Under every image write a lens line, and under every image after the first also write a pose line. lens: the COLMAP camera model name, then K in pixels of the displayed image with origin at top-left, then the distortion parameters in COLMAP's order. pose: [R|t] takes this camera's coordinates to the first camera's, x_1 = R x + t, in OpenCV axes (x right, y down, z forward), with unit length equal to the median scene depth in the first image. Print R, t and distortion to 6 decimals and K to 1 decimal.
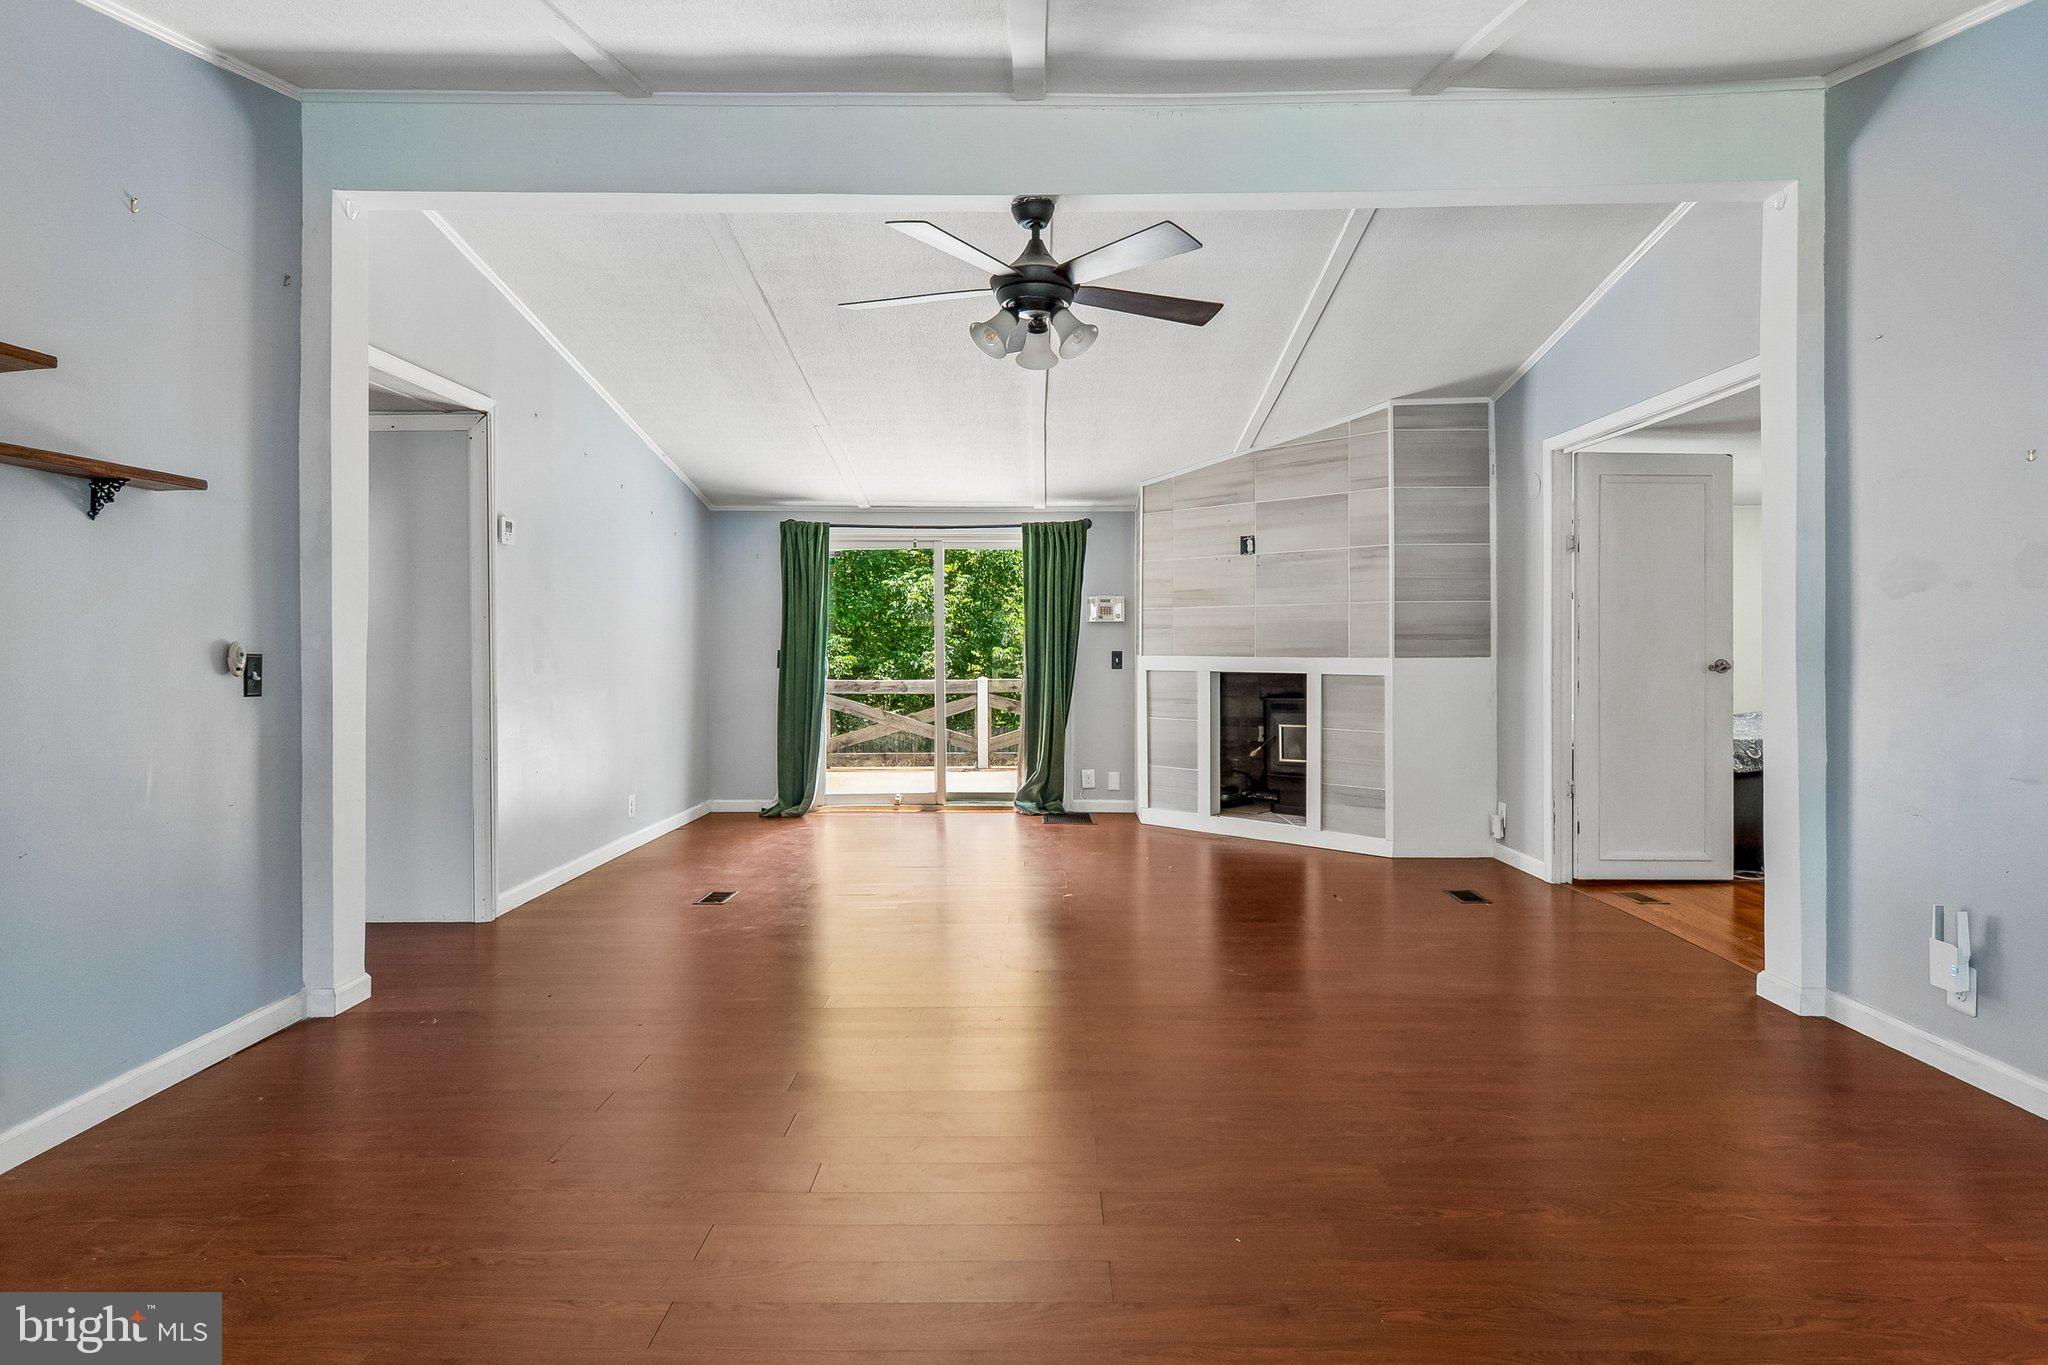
lens RADIAL K [[1089.9, 0, 1025.9], [0, 1089.9, 646.2], [0, 0, 1]] dist [0.006470, 0.000748]
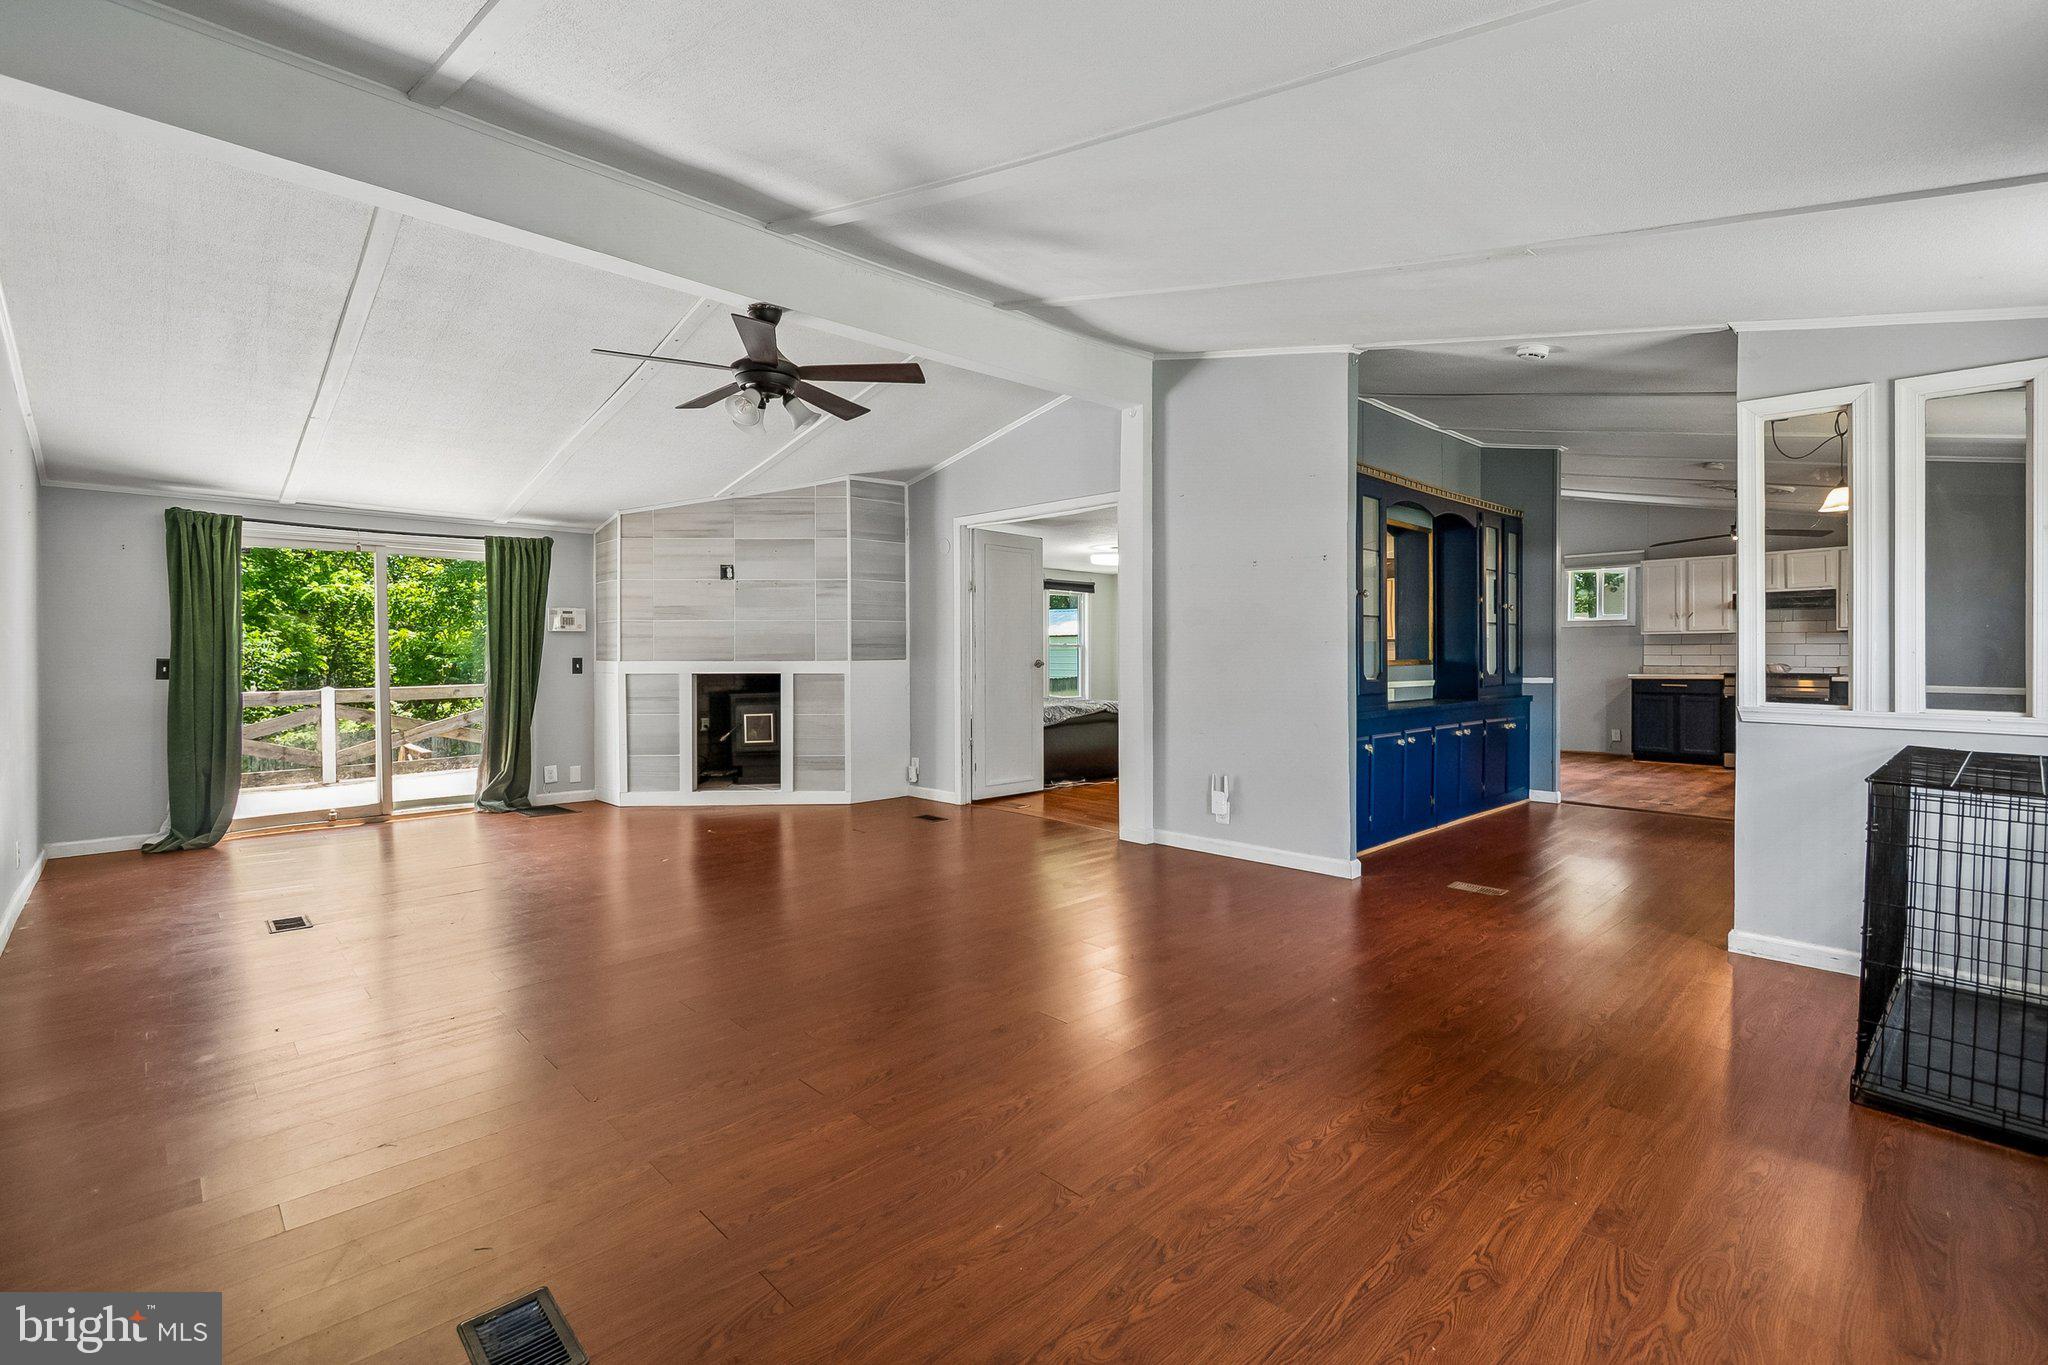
lens RADIAL K [[923.3, 0, 1030.8], [0, 923.3, 667.2], [0, 0, 1]] dist [0.011432, -0.000146]
pose [[0.712167, -0.012081, 0.701906, -0.295650], [0.003044, 0.999896, 0.014122, 0.002610], [-0.702003, -0.007921, 0.712130, -0.003017]]
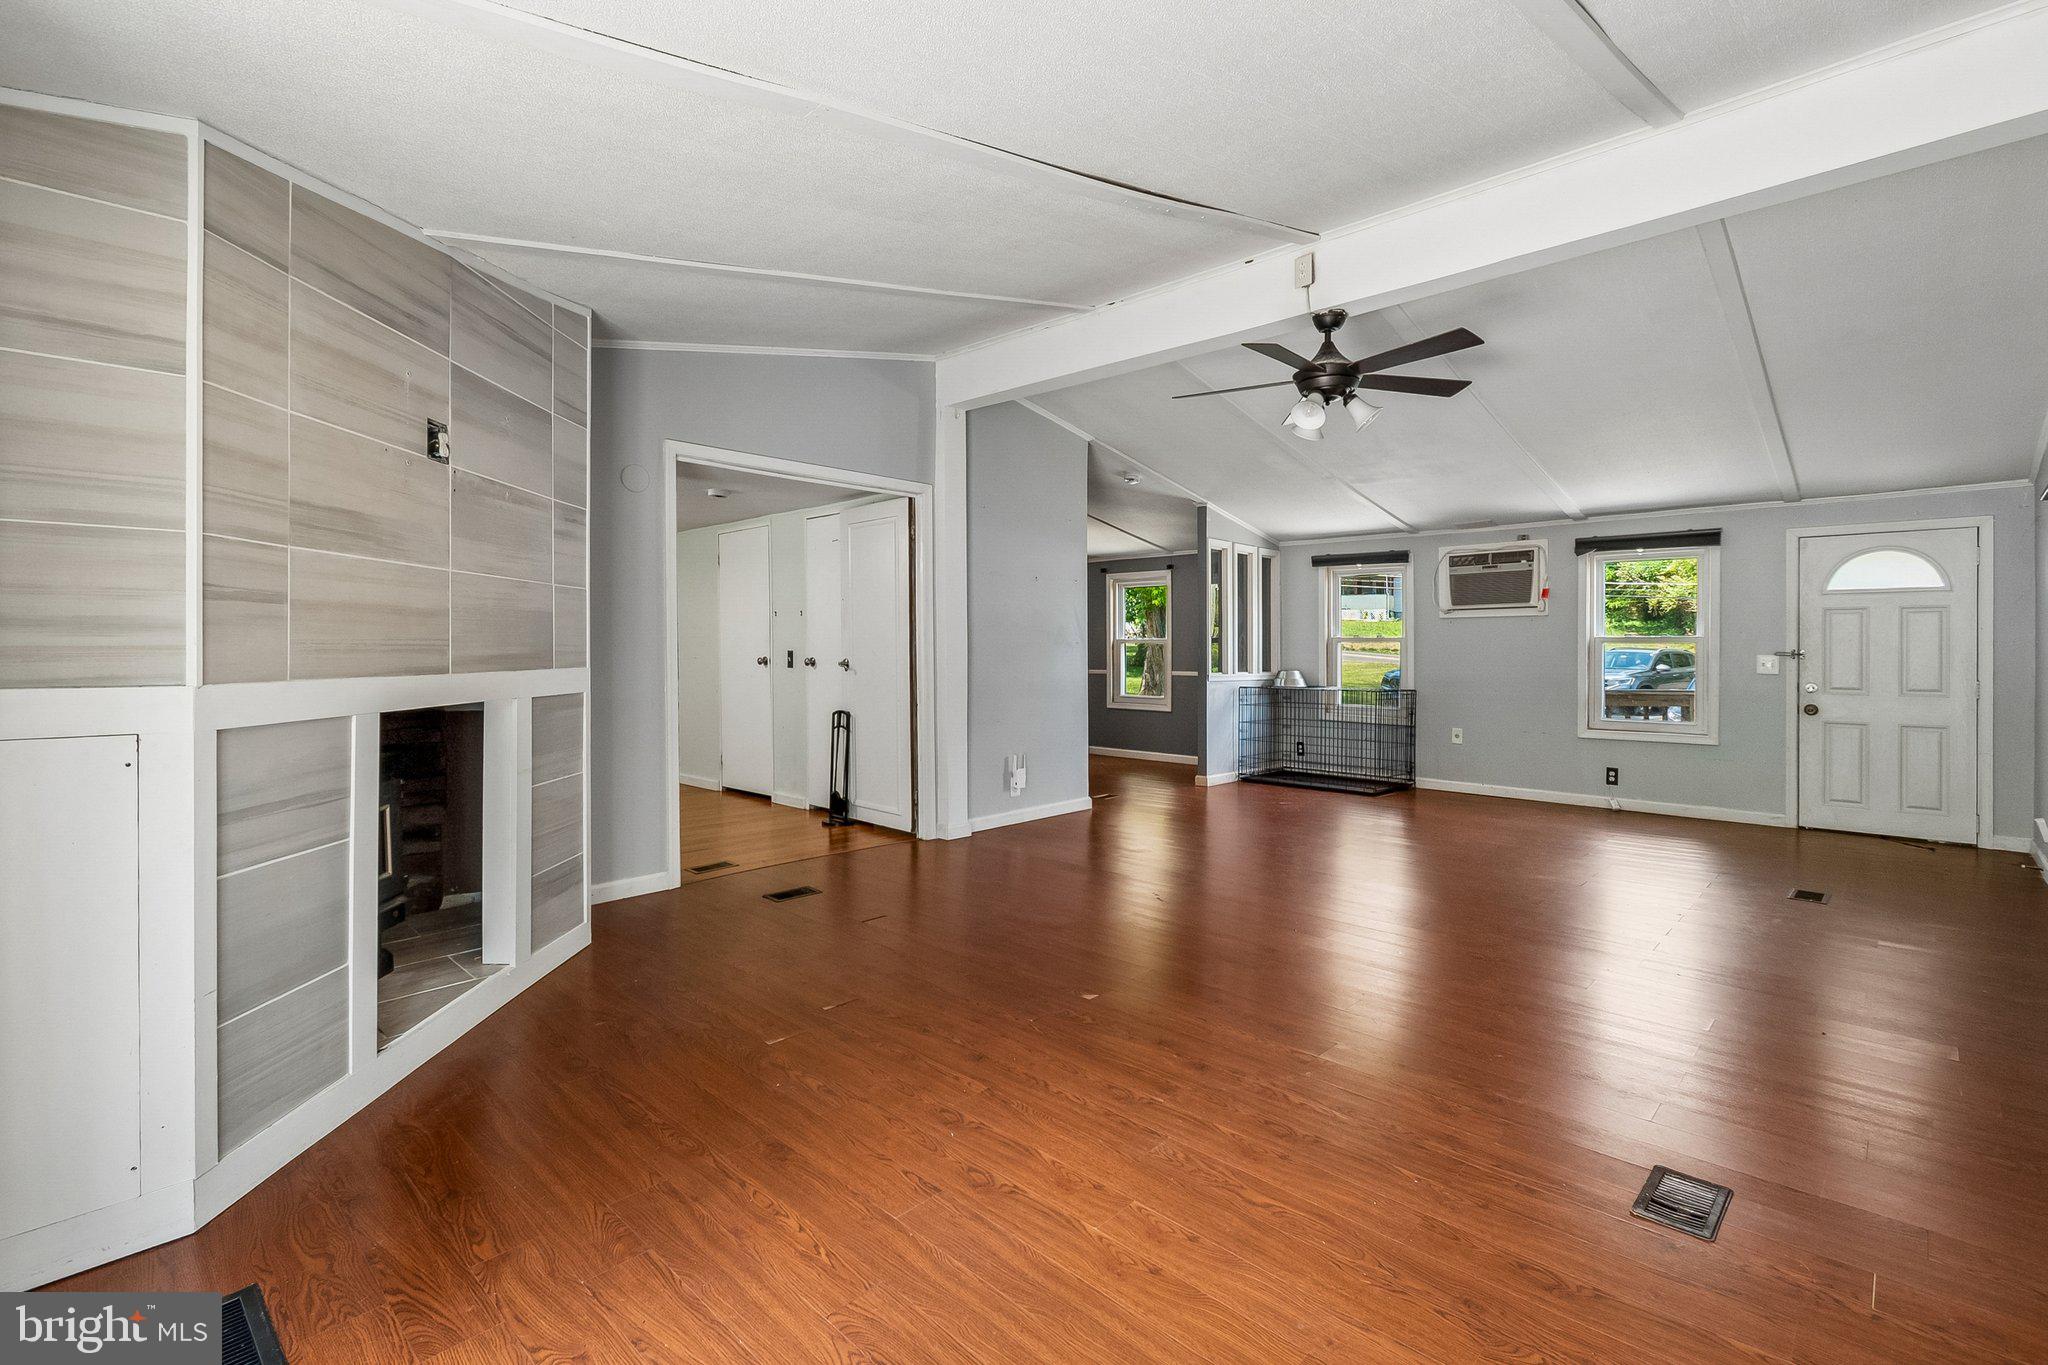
lens RADIAL K [[919.9, 0, 1033.3], [0, 919.9, 636.8], [0, 0, 1]] dist [0.001593, -0.000856]
pose [[-0.734454, 0.006924, 0.678623, -0.263163], [0.000138, 0.999949, -0.010054, -0.002716], [-0.678658, -0.007290, -0.734418, 1.119428]]
